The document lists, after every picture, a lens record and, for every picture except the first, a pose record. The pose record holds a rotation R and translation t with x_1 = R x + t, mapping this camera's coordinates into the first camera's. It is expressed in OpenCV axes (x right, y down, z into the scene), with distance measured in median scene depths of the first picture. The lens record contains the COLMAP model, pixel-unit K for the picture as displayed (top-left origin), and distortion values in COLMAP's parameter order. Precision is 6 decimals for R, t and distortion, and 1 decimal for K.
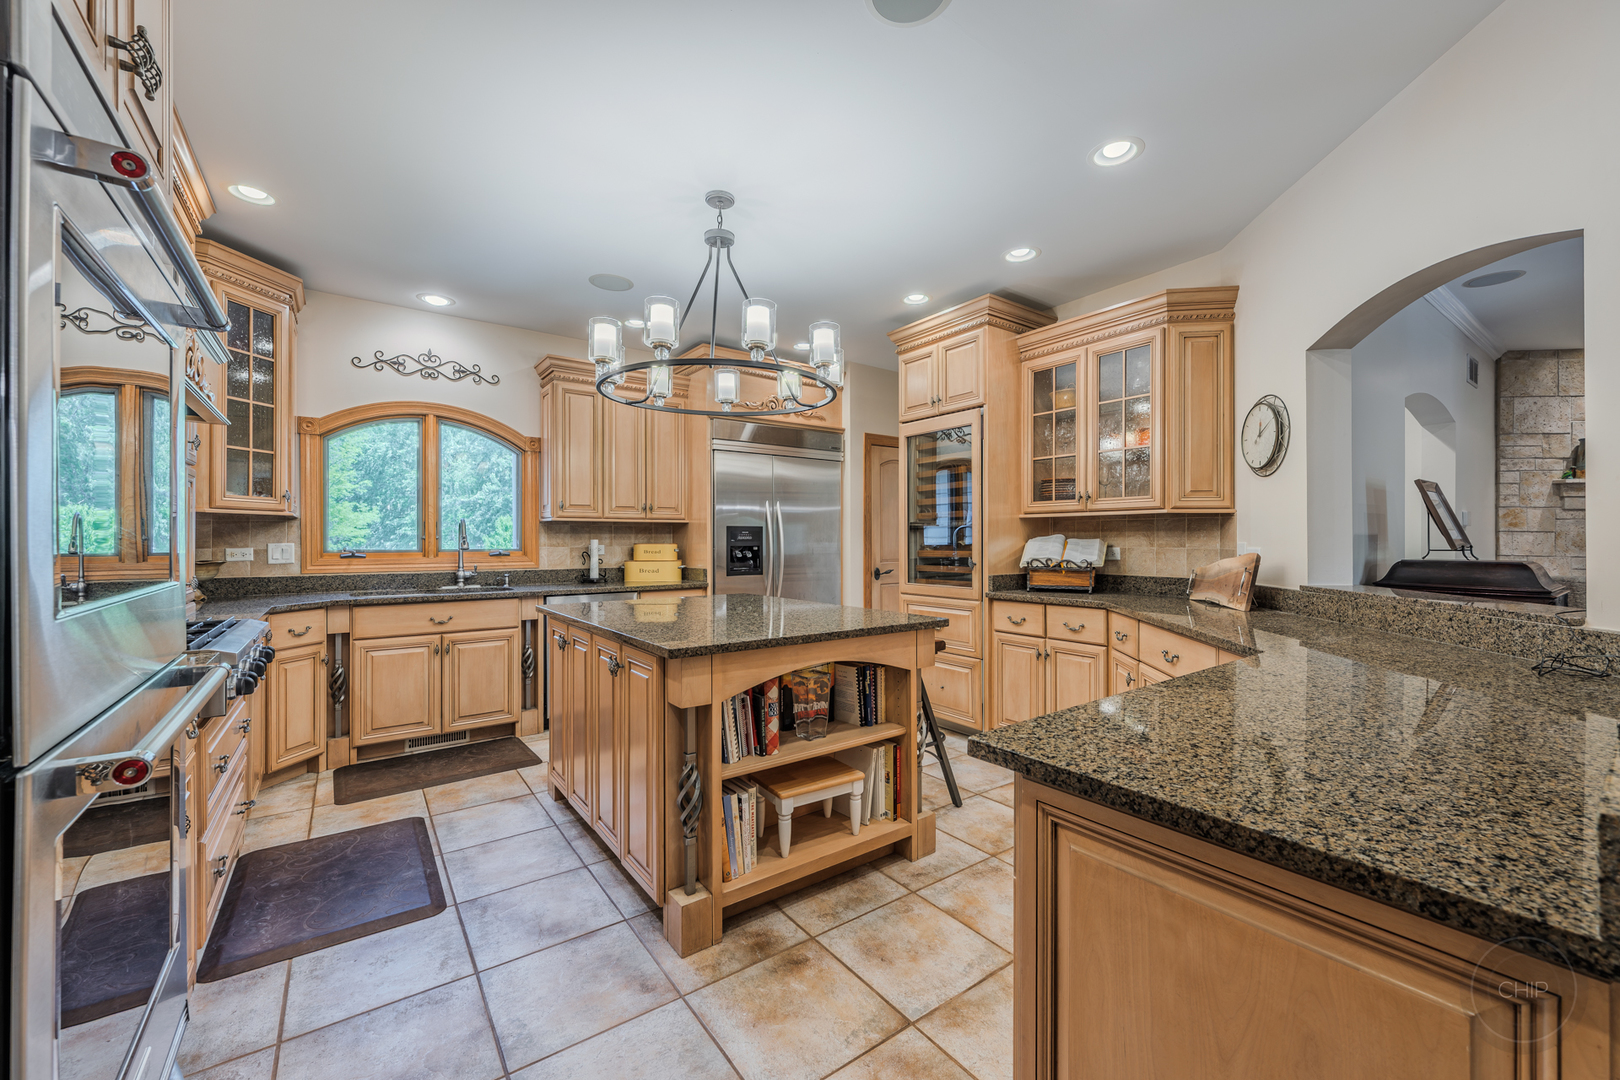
lens RADIAL K [[638.1, 0, 816.6], [0, 638.1, 539.2], [0, 0, 1]] dist [-0.000959, 0.000358]
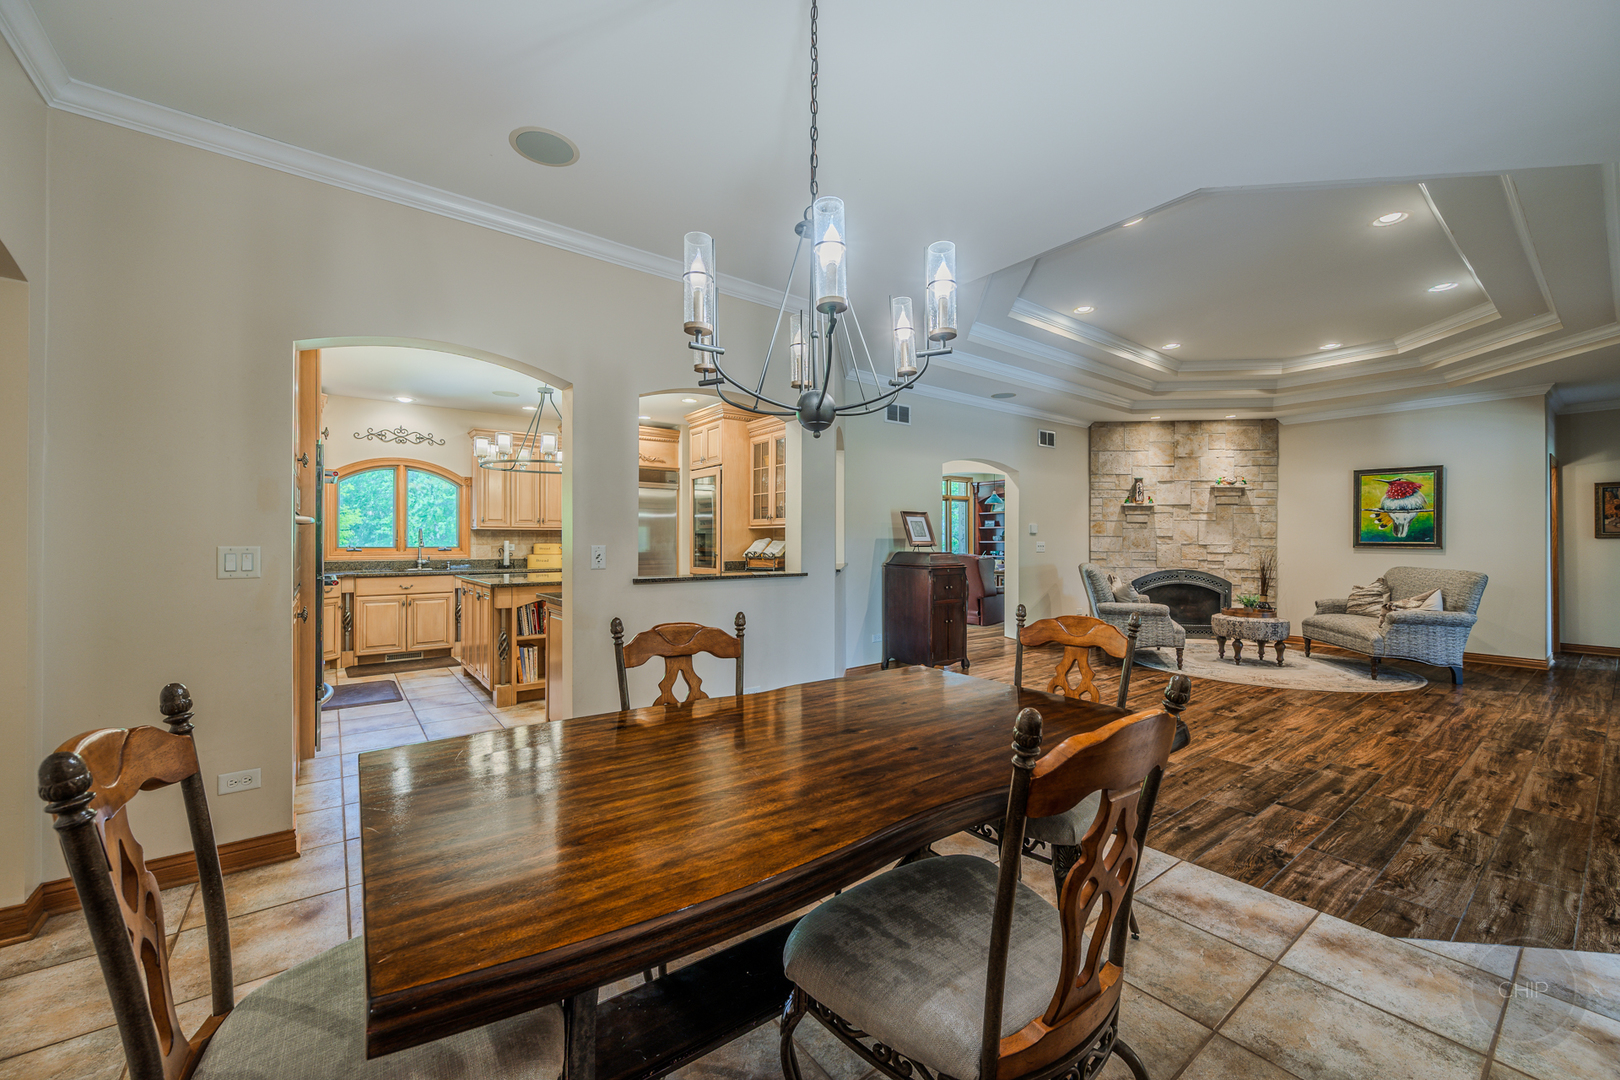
lens RADIAL K [[638.1, 0, 817.6], [0, 638.1, 536.2], [0, 0, 1]] dist [-0.000959, 0.000358]
pose [[0.999690, 0.001444, 0.024874, 0.432773], [-0.001303, 0.999983, -0.005679, -0.002622], [-0.024882, 0.005644, 0.999674, -0.679461]]
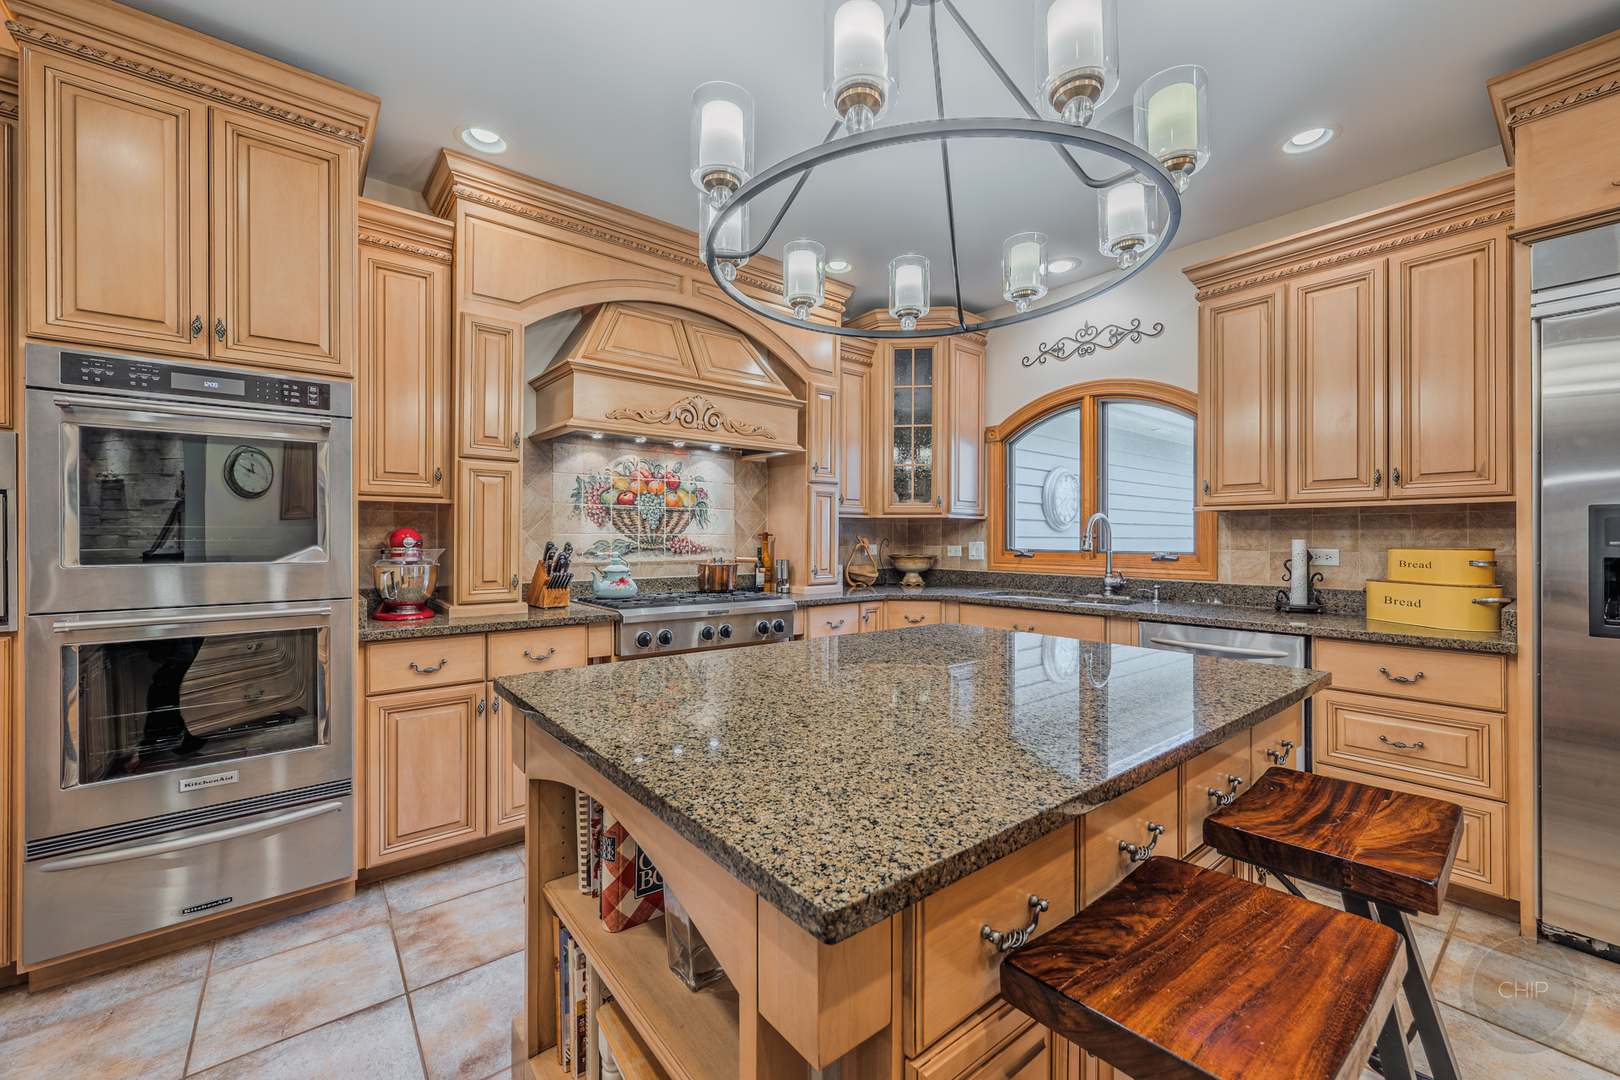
lens RADIAL K [[638.1, 0, 816.5], [0, 638.1, 534.2], [0, 0, 1]] dist [-0.000959, 0.000358]
pose [[0.050362, -0.006452, -0.998710, 0.246833], [-0.001628, 0.999977, -0.006542, 0.000286], [0.998730, 0.001956, 0.050350, 0.586073]]
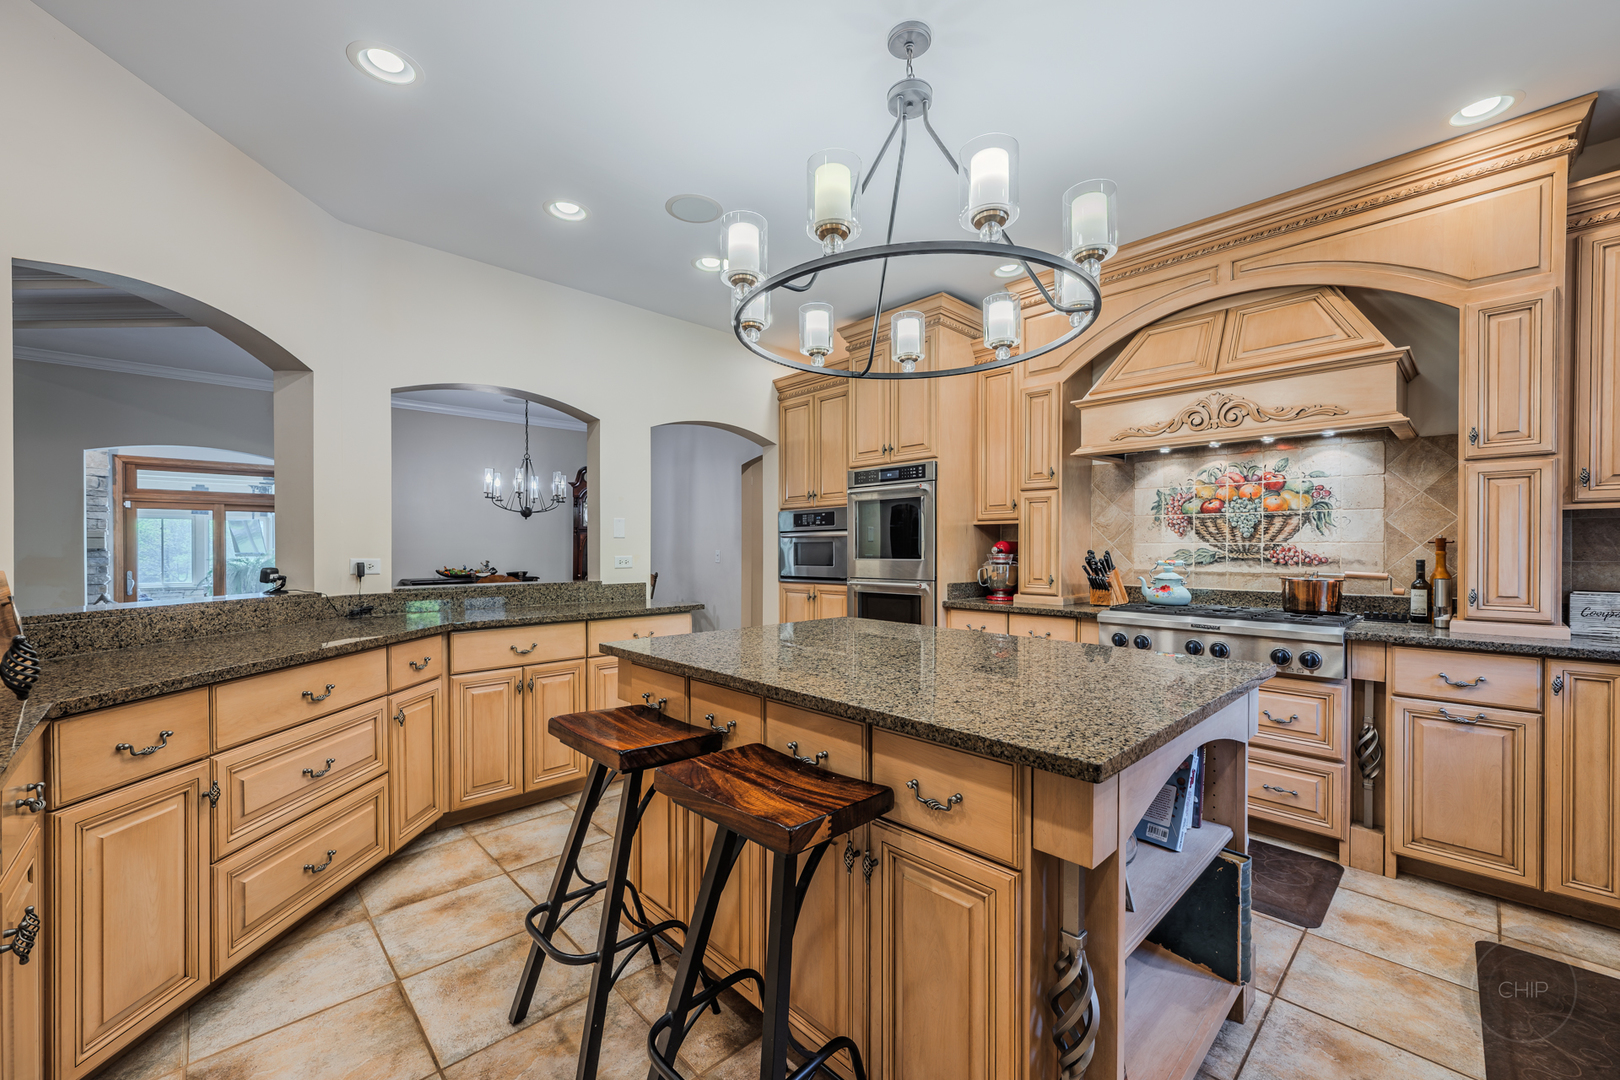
lens RADIAL K [[638.1, 0, 819.9], [0, 638.1, 551.9], [0, 0, 1]] dist [-0.000959, 0.000358]
pose [[-0.989773, 0.001804, -0.142640, 0.020077], [0.000725, 0.999971, 0.007611, 0.000005], [0.142650, 0.007430, -0.989745, 1.097063]]
